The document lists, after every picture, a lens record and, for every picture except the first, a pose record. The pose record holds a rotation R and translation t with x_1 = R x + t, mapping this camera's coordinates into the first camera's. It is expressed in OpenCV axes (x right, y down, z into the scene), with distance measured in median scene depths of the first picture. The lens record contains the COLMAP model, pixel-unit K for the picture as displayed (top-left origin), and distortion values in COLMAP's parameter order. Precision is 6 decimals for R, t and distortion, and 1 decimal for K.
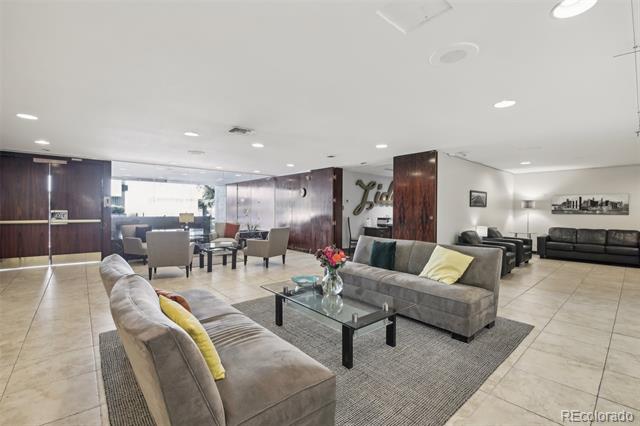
lens RADIAL K [[283.5, 0, 318.3], [0, 283.5, 210.8], [0, 0, 1]] dist [-0.016720, -0.003946]
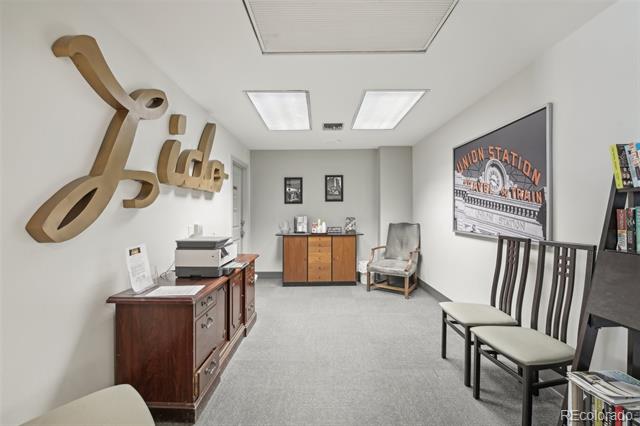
lens RADIAL K [[283.5, 0, 319.5], [0, 283.5, 213.8], [0, 0, 1]] dist [-0.016720, -0.003946]
pose [[0.661410, -0.004889, 0.750009, 0.110442], [0.010118, 0.999946, -0.002405, 0.003029], [-0.749957, 0.009179, 0.661423, 0.751375]]
